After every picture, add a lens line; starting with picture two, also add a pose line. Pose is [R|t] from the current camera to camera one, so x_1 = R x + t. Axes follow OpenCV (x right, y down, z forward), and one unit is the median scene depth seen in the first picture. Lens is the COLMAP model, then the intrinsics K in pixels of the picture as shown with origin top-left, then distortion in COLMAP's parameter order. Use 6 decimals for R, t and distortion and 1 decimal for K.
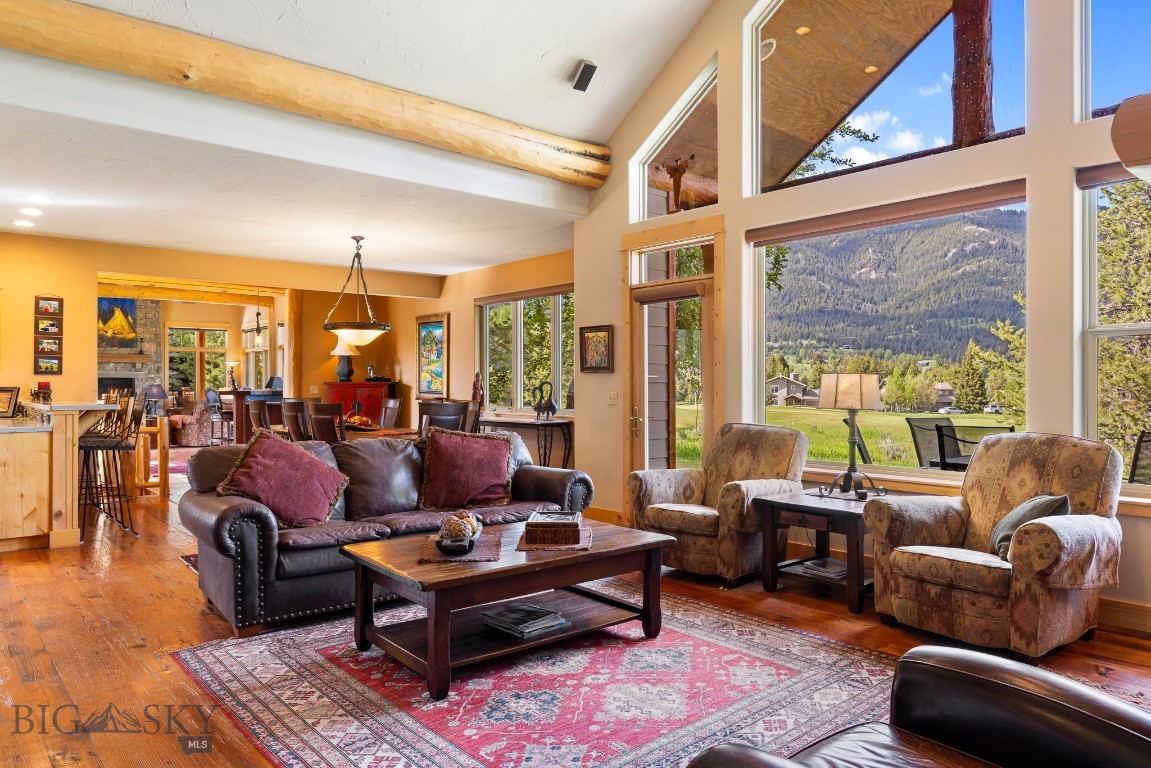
lens RADIAL K [[786.6, 0, 578.4], [0, 786.6, 382.7], [0, 0, 1]] dist [0.009068, -0.001531]
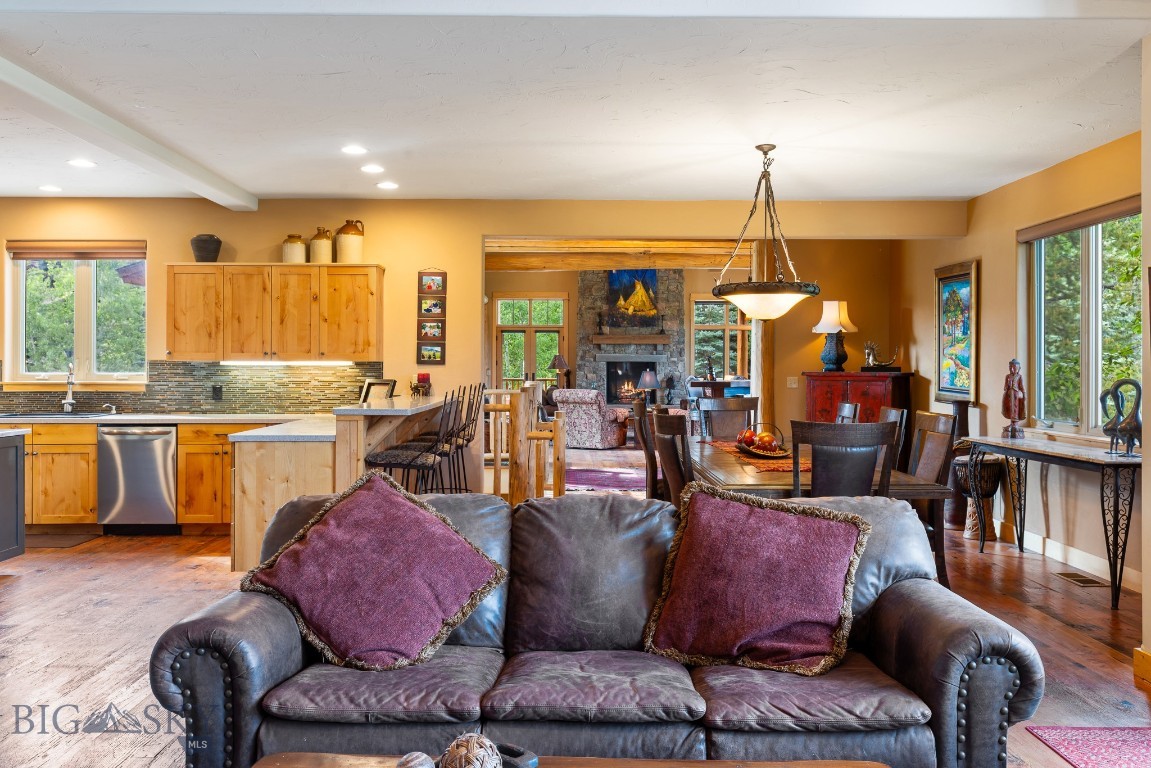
lens RADIAL K [[964.6, 0, 565.5], [0, 964.6, 363.8], [0, 0, 1]] dist [0.016175, 0.006799]
pose [[0.758209, 0.002422, -0.652007, 0.100540], [-0.001484, 0.999997, 0.001989, -0.013386], [0.652010, -0.000540, 0.758210, 0.317674]]
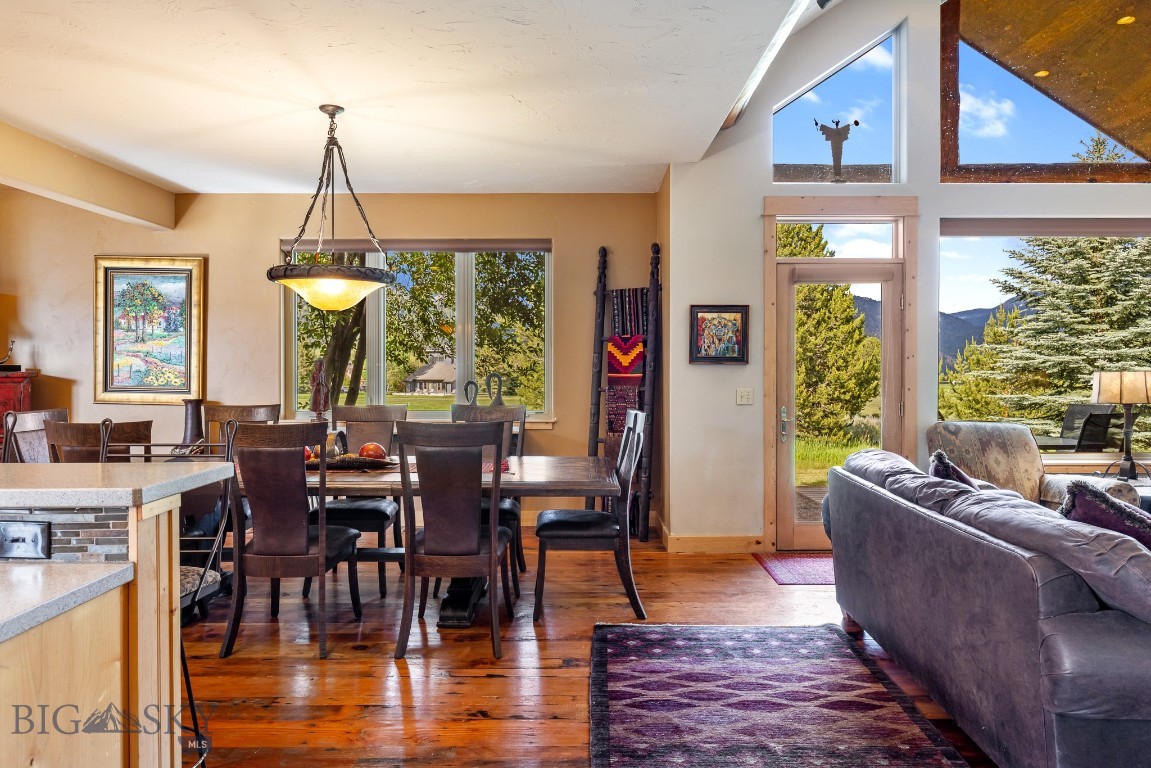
lens RADIAL K [[786.6, 0, 577.8], [0, 786.6, 377.0], [0, 0, 1]] dist [0.009068, -0.001531]
pose [[0.632273, -0.012029, 0.774653, -0.597201], [-0.002820, 0.999837, 0.017828, -0.011546], [-0.774741, -0.013456, 0.632136, 0.533592]]
